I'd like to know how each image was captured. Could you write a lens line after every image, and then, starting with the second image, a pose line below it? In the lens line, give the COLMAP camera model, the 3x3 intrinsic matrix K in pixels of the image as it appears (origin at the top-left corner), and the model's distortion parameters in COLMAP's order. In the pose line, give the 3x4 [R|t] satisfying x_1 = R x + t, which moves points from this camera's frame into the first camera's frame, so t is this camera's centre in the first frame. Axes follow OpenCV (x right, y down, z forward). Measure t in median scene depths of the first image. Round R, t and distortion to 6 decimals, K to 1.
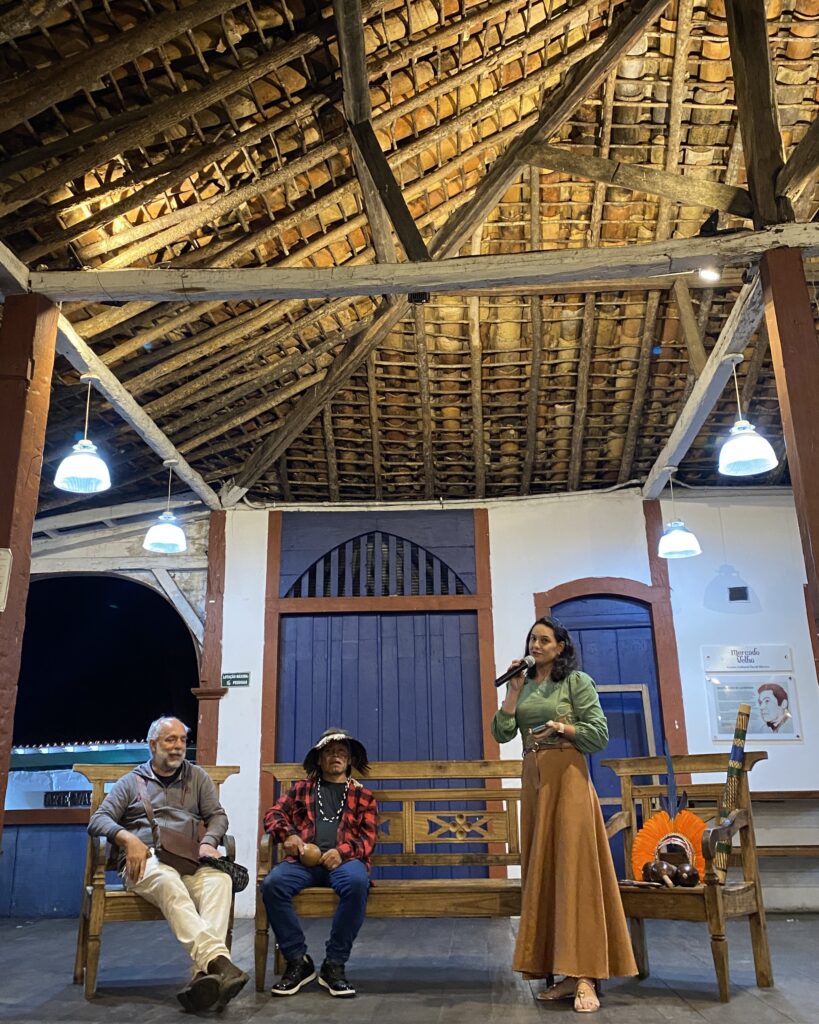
lens RADIAL K [[1044.9, 0, 415.1], [0, 1044.9, 428.9], [0, 0, 1]] dist [0.130361, 0.000000]
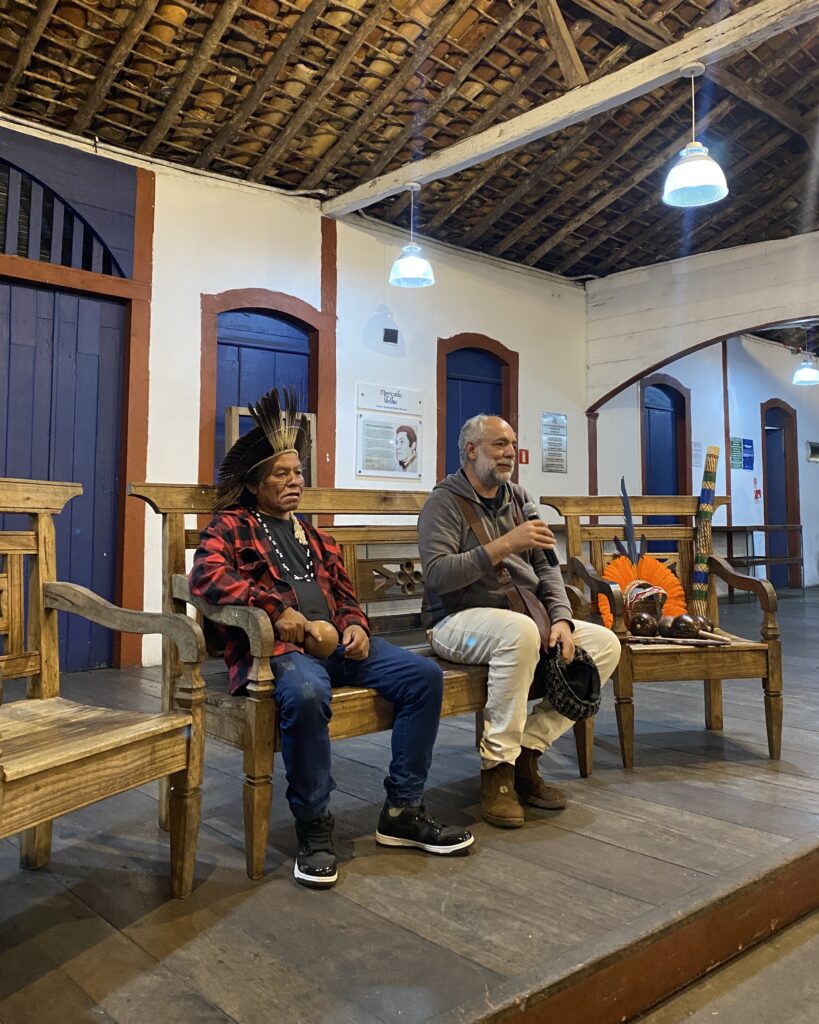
lens RADIAL K [[890.7, 0, 447.4], [0, 890.7, 446.3], [0, 0, 1]] dist [-0.000207, 0.001100]
pose [[0.676554, 0.079071, 0.732136, -0.248186], [-0.256391, 0.957304, 0.133537, 0.129394], [-0.690318, -0.278057, 0.667941, 0.387855]]
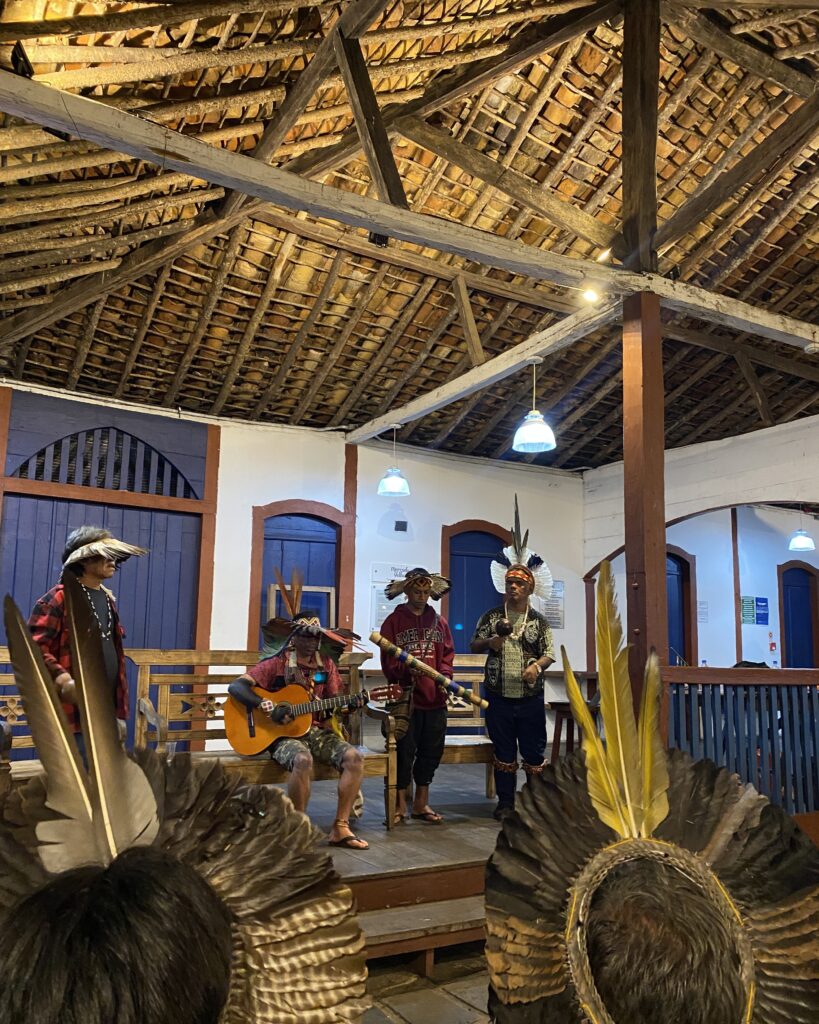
lens RADIAL K [[842.3, 0, 424.0], [0, 842.3, 548.5], [0, 0, 1]] dist [0.063170, -0.058854]
pose [[0.824623, 0.104619, 0.555924, -0.245892], [-0.220907, 0.964273, 0.146214, 0.023254], [-0.520765, -0.243379, 0.818272, 0.125793]]
